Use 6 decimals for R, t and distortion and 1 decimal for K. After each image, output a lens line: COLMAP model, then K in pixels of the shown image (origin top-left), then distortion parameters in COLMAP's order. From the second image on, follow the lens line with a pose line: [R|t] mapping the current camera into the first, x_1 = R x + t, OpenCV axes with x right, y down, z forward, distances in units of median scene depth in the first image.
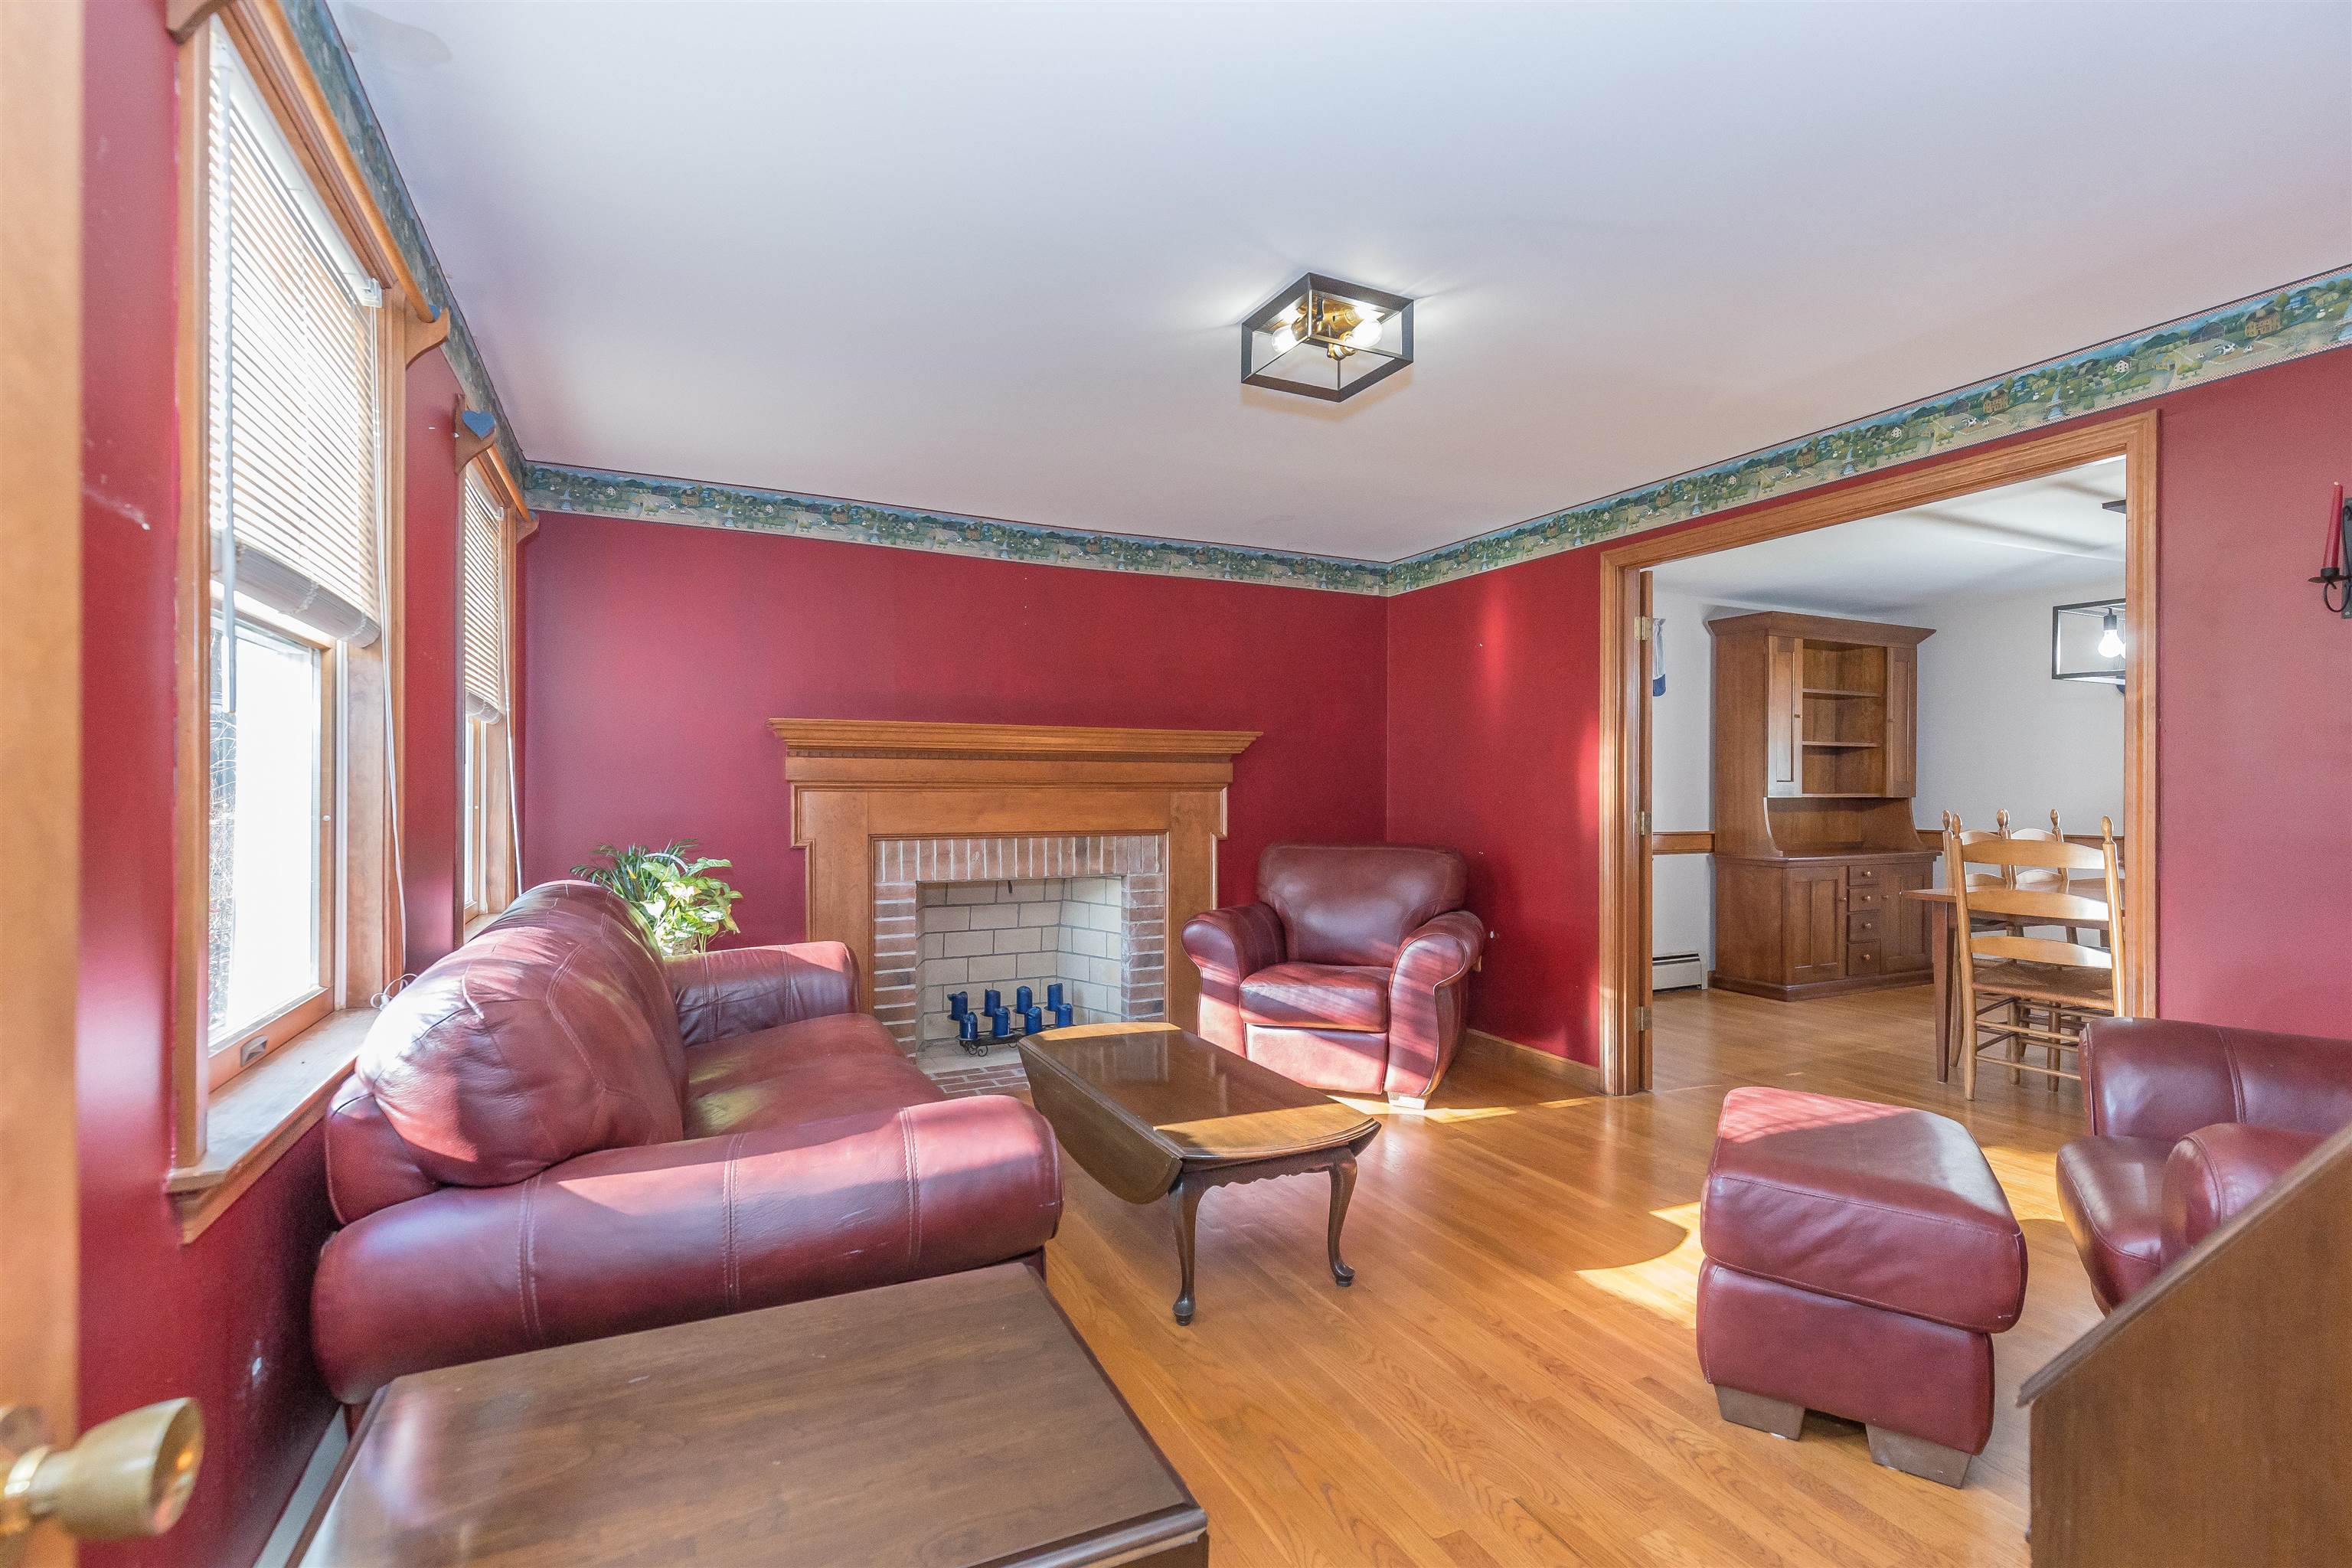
lens RADIAL K [[1066.2, 0, 1166.7], [0, 1066.2, 778.1], [0, 0, 1]] dist [0.013705, -0.003498]
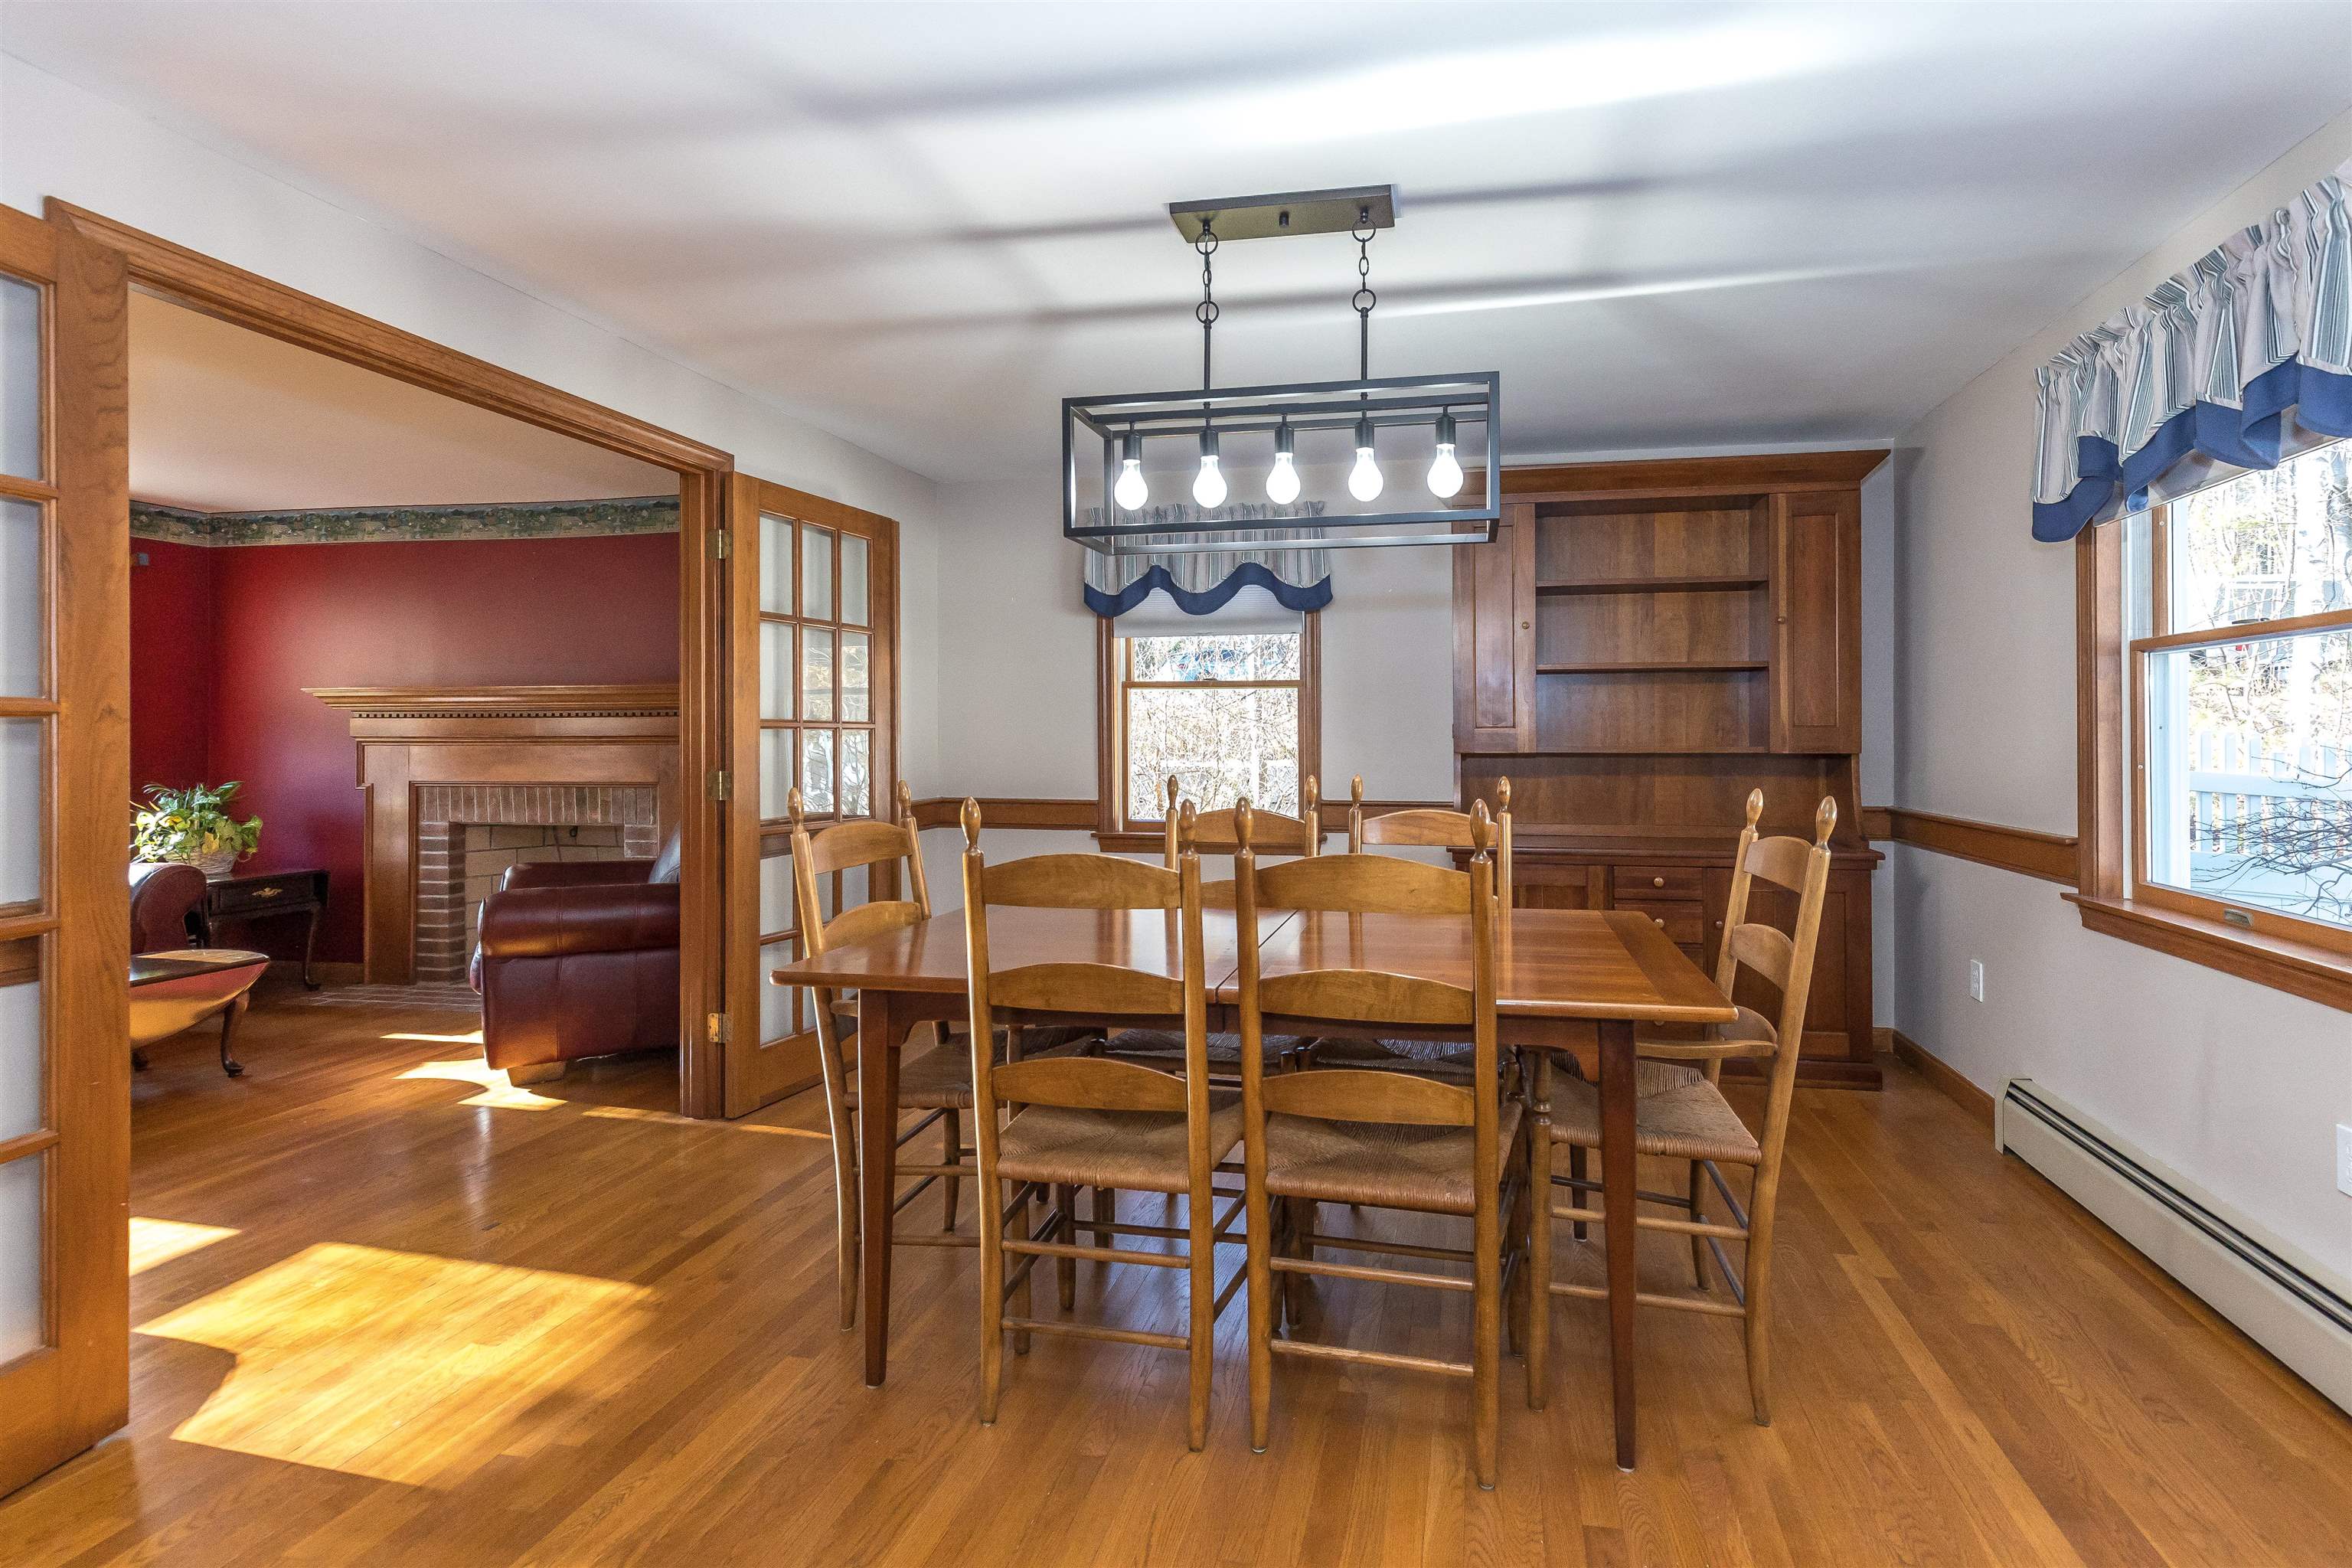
lens RADIAL K [[1066.2, 0, 1341.7], [0, 1066.2, 739.1], [0, 0, 1]] dist [0.013705, -0.003498]
pose [[0.814417, -0.005861, -0.580251, 1.178371], [0.009796, 0.999945, 0.003649, 0.009842], [0.580198, -0.008656, 0.814430, 0.570256]]
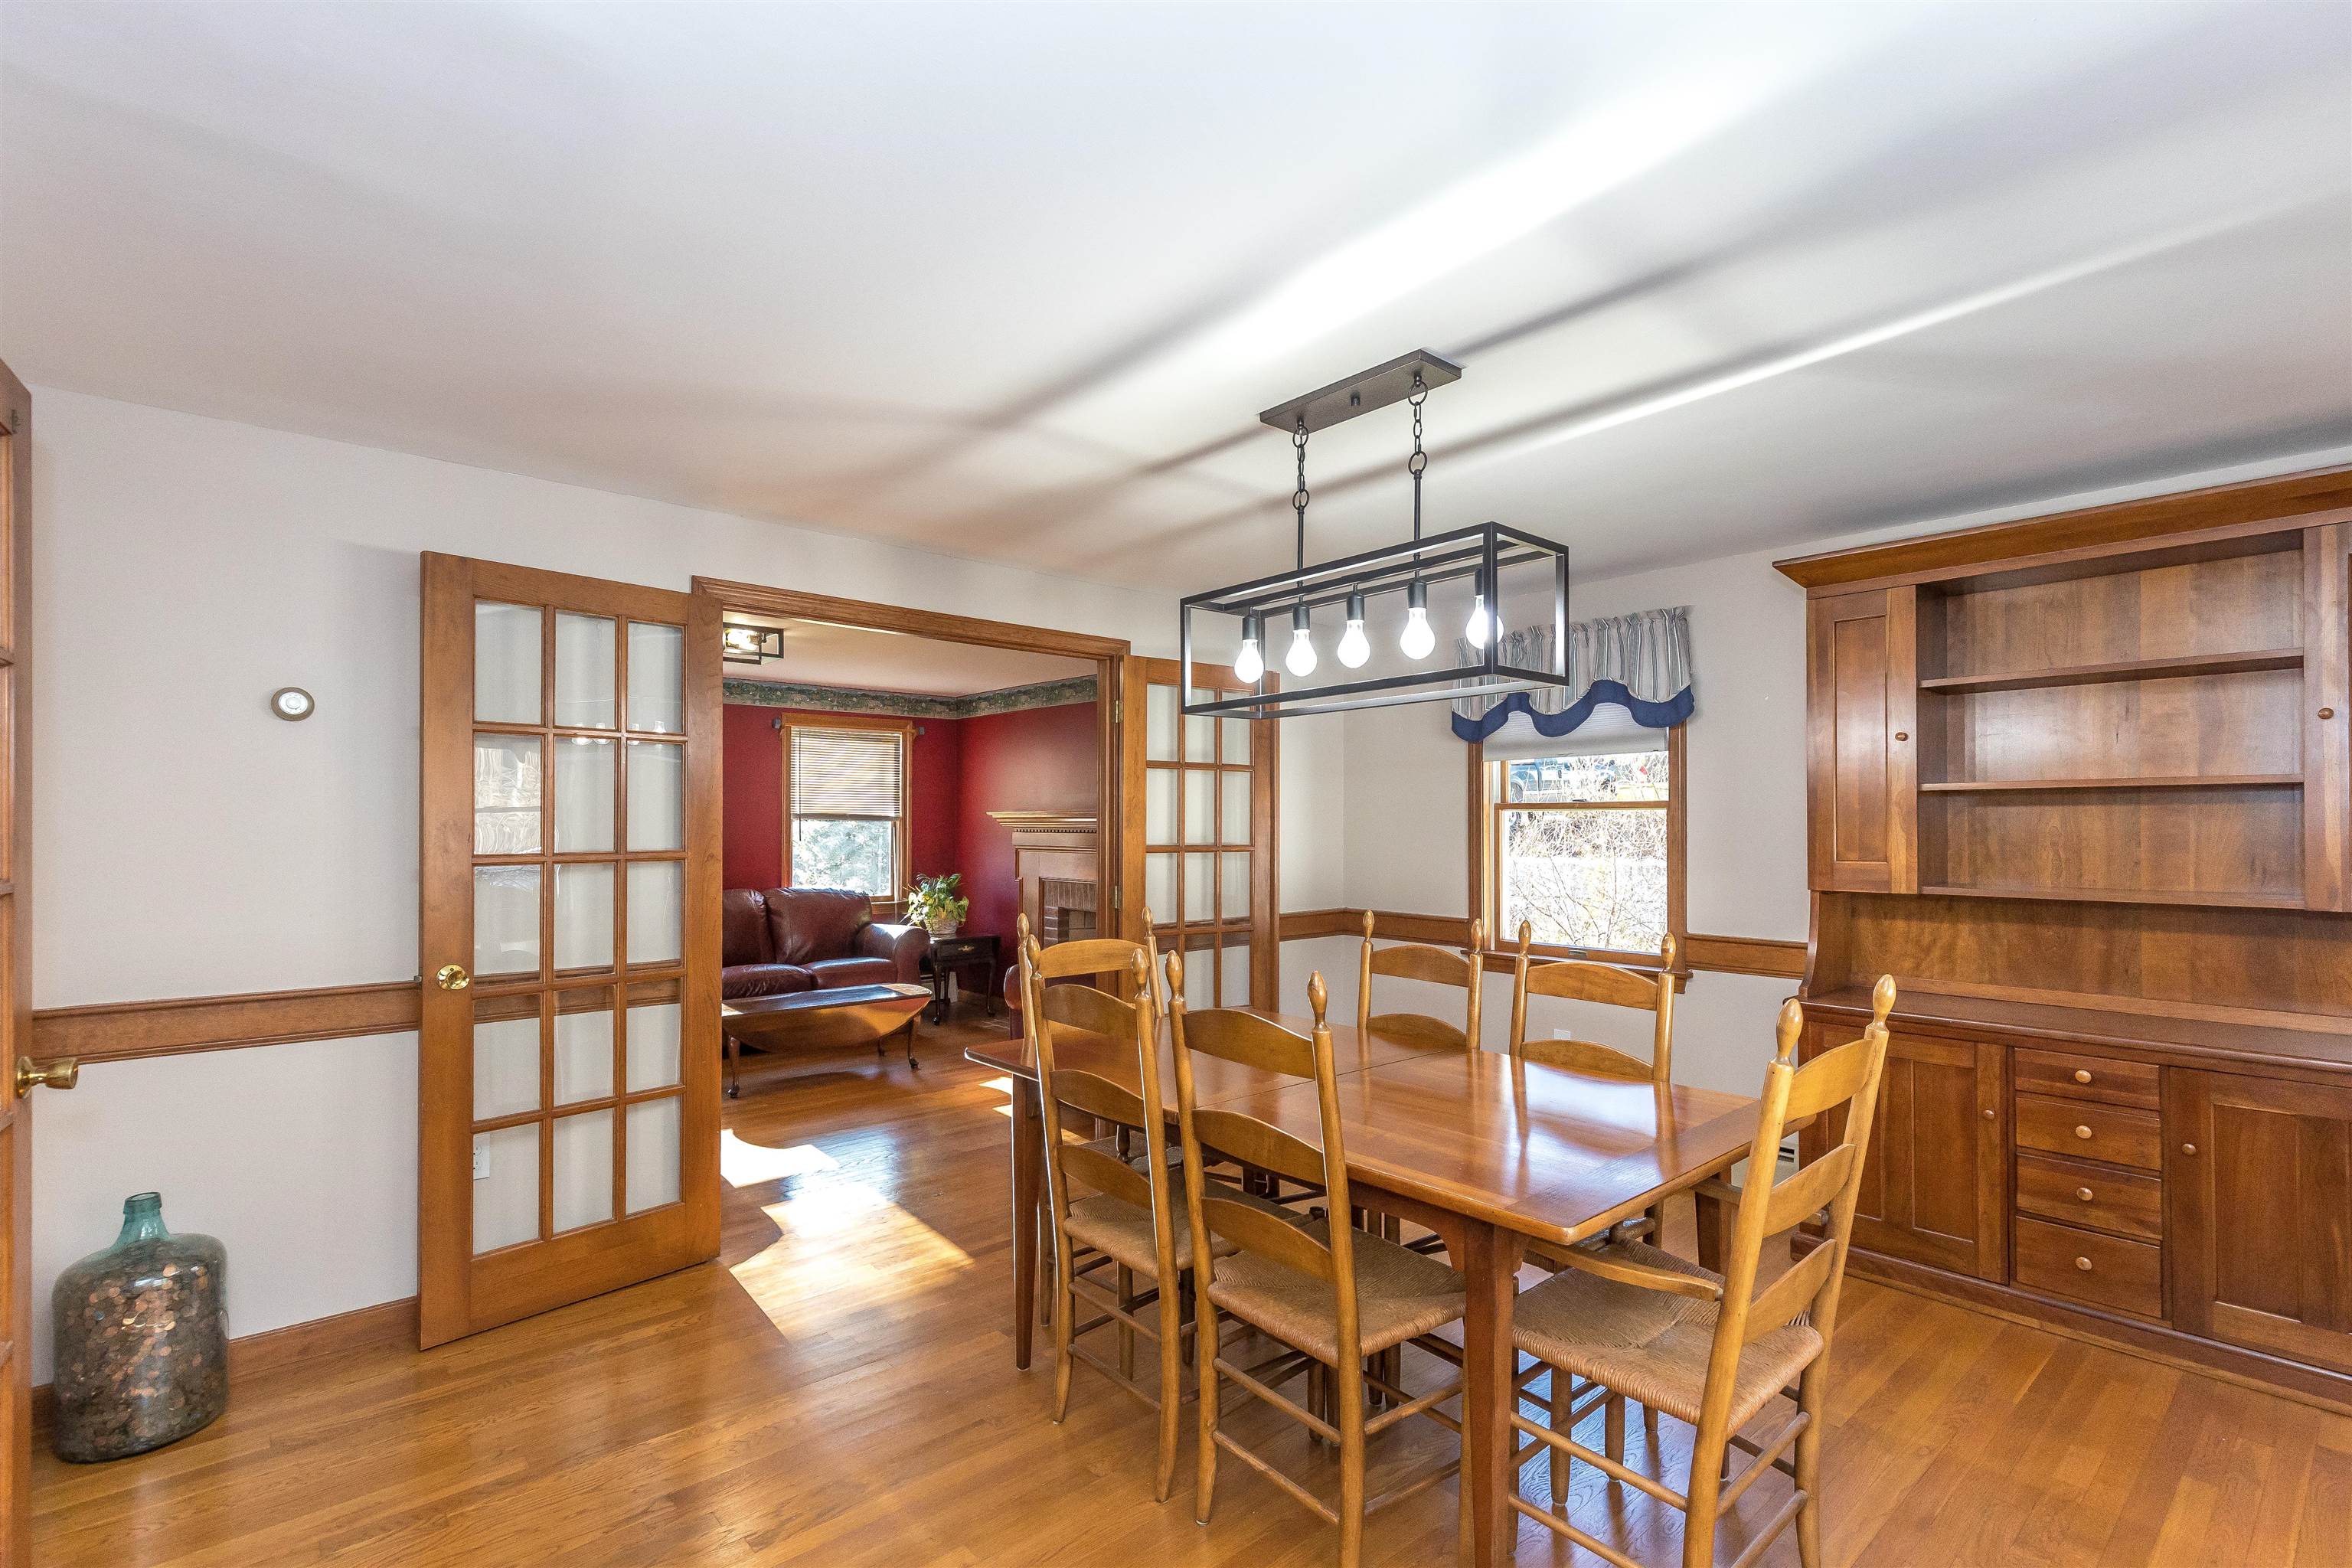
lens RADIAL K [[1066.2, 0, 1231.8], [0, 1066.2, 832.3], [0, 0, 1]] dist [0.013705, -0.003498]
pose [[0.300517, -0.004148, -0.953767, 1.323912], [0.002069, 0.999991, -0.003698, -0.011060], [0.953774, -0.000862, 0.300523, 0.715476]]
